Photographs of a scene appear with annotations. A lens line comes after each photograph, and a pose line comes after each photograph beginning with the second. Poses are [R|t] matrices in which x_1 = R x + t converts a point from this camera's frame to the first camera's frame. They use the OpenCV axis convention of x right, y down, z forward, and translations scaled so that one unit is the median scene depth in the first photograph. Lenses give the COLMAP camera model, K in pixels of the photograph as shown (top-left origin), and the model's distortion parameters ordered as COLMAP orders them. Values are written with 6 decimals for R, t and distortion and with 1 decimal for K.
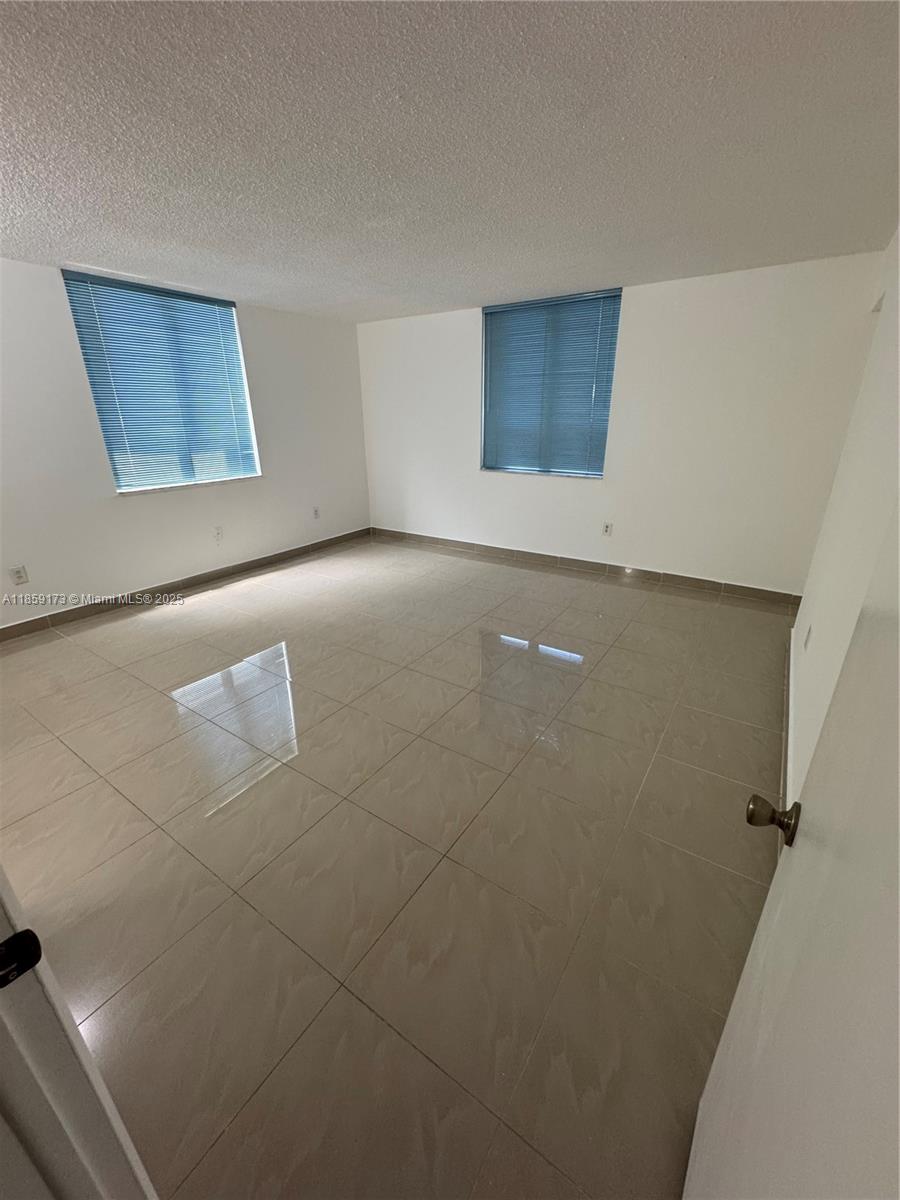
lens RADIAL K [[479.8, 0, 453.8], [0, 479.8, 599.8], [0, 0, 1]] dist [-0.000819, -0.000634]
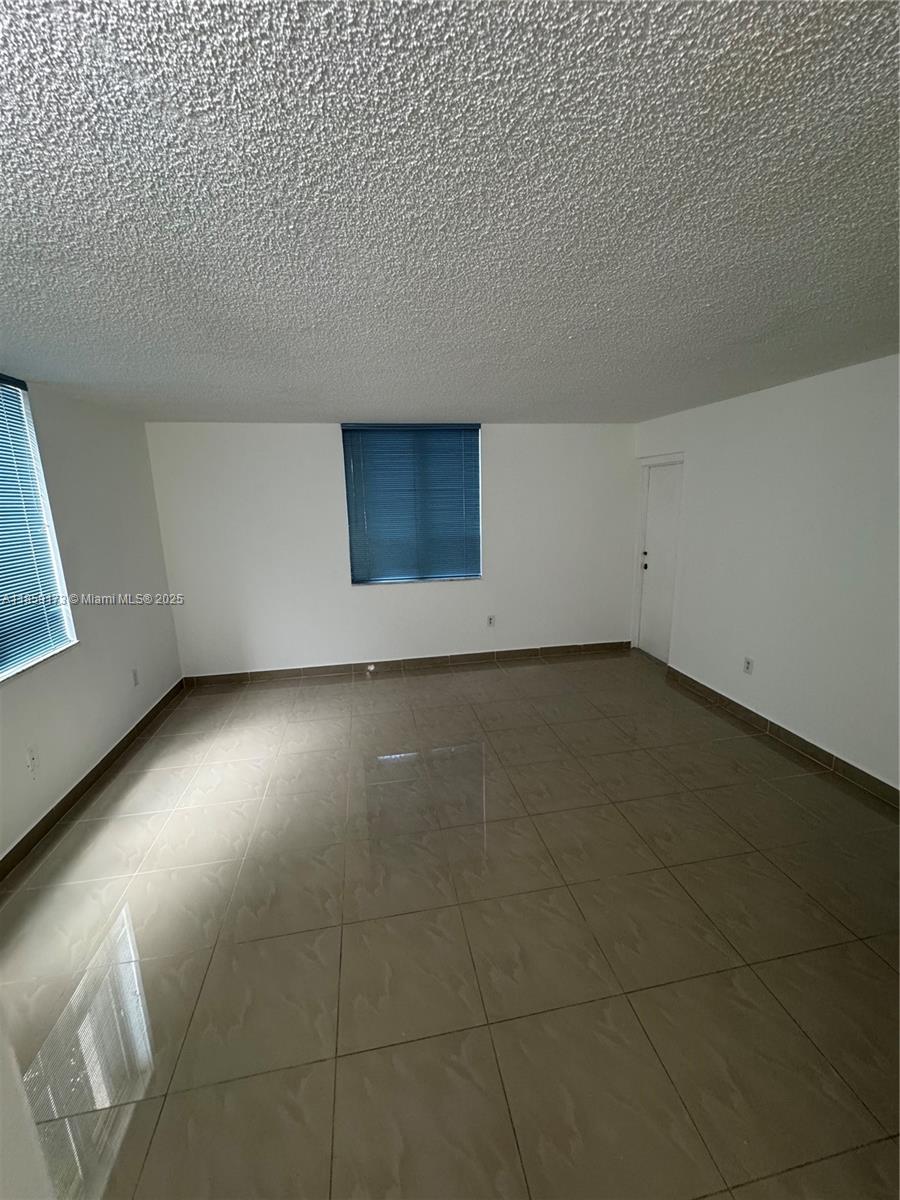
lens RADIAL K [[479.8, 0, 453.8], [0, 479.8, 599.8], [0, 0, 1]] dist [-0.000819, -0.000634]
pose [[0.719575, -0.158648, 0.676050, -0.481446], [0.271270, 0.960416, -0.063354, -0.146134], [-0.639238, 0.228980, 0.734127, 0.225365]]
